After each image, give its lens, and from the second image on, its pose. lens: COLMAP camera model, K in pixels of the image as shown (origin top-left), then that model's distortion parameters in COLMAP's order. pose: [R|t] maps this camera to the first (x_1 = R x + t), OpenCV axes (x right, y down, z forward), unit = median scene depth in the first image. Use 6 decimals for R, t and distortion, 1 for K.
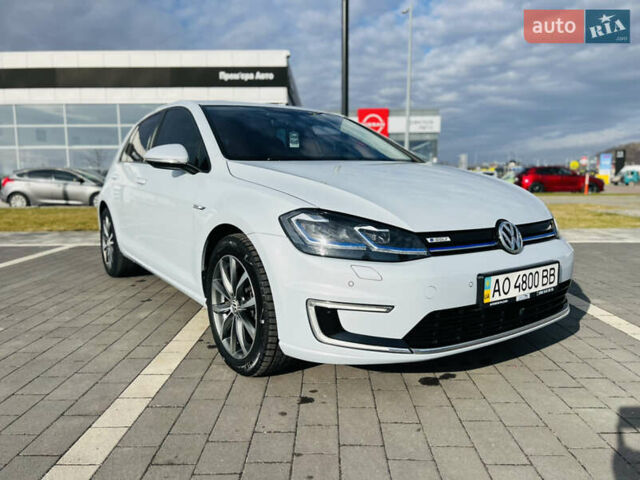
lens RADIAL K [[472.9, 0, 319.4], [0, 472.9, 249.8], [0, 0, 1]] dist [0.001102, -0.006403]
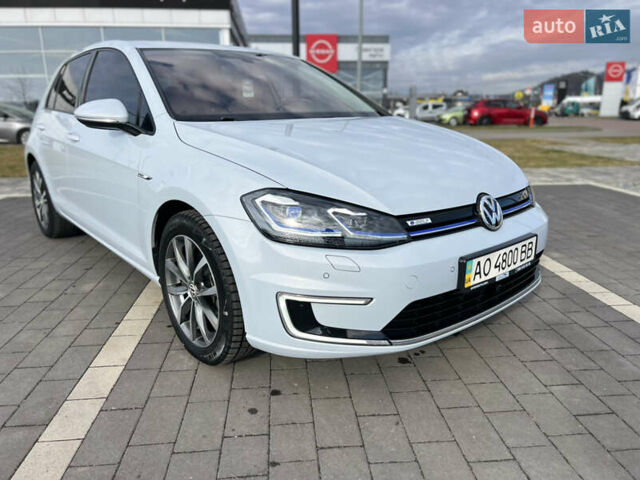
lens RADIAL K [[472.9, 0, 319.4], [0, 472.9, 249.8], [0, 0, 1]] dist [0.001102, -0.006403]
pose [[0.994498, -0.028152, 0.100901, -0.031058], [0.013939, 0.990210, 0.138890, -0.091183], [-0.103823, -0.136720, 0.985154, 0.106982]]
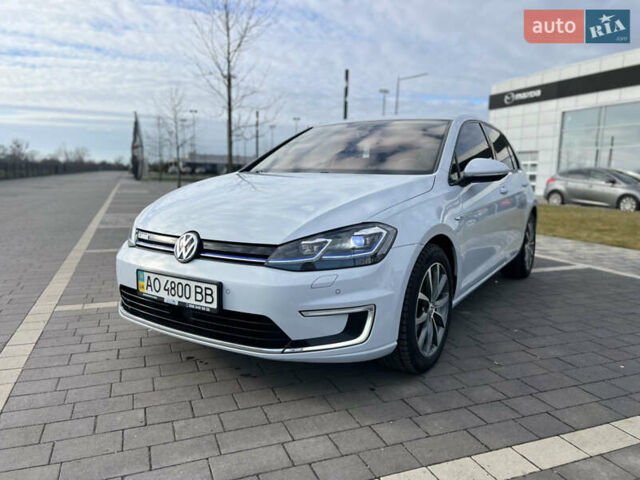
lens RADIAL K [[484.6, 0, 322.4], [0, 484.6, 249.5], [0, 0, 1]] dist [0.048936, -0.070089]
pose [[0.381987, 0.159406, -0.910316, 1.608078], [-0.160802, 0.981451, 0.104386, -0.199047], [0.910070, 0.106507, 0.400535, 0.859623]]
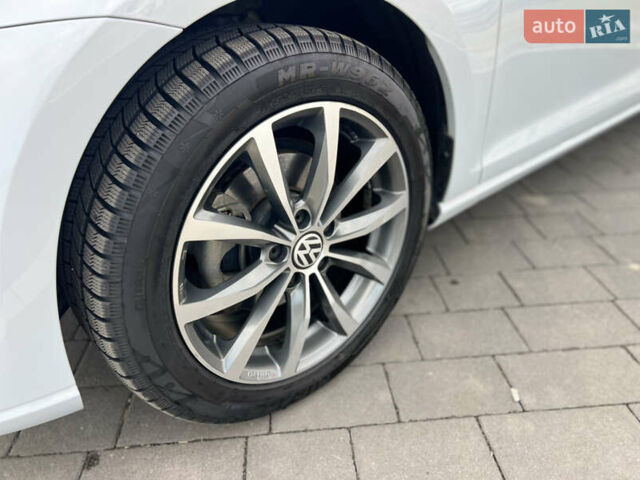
lens RADIAL K [[484.6, 0, 322.4], [0, 484.6, 249.5], [0, 0, 1]] dist [0.048936, -0.070089]
pose [[0.104643, 0.509209, -0.854257, 0.922523], [-0.136105, 0.858224, 0.494901, -0.166047], [0.985152, 0.064481, 0.159113, 1.612421]]
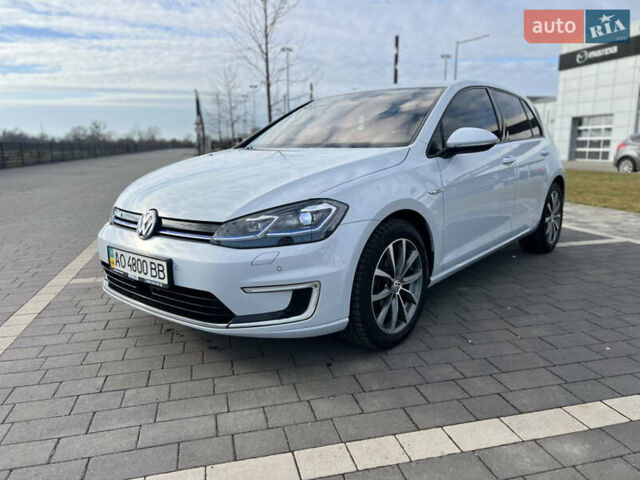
lens RADIAL K [[484.6, 0, 322.4], [0, 484.6, 249.5], [0, 0, 1]] dist [0.048936, -0.070089]
pose [[0.262410, 0.208842, -0.942086, 1.690447], [-0.137737, 0.974408, 0.177642, -0.246318], [0.955076, 0.083145, 0.284460, 1.108252]]
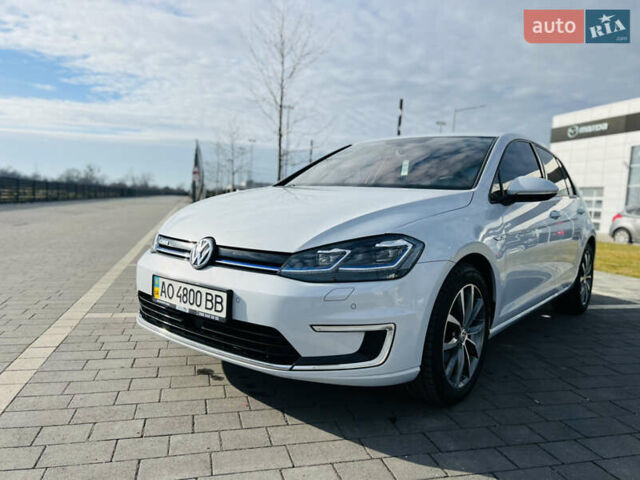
lens RADIAL K [[486.1, 0, 320.2], [0, 486.1, 251.3], [0, 0, 1]] dist [0.051329, -0.068272]
pose [[0.274966, 0.120341, -0.953893, 1.570472], [-0.196356, 0.978254, 0.066813, -0.163759], [0.941190, 0.168931, 0.292616, 0.956983]]
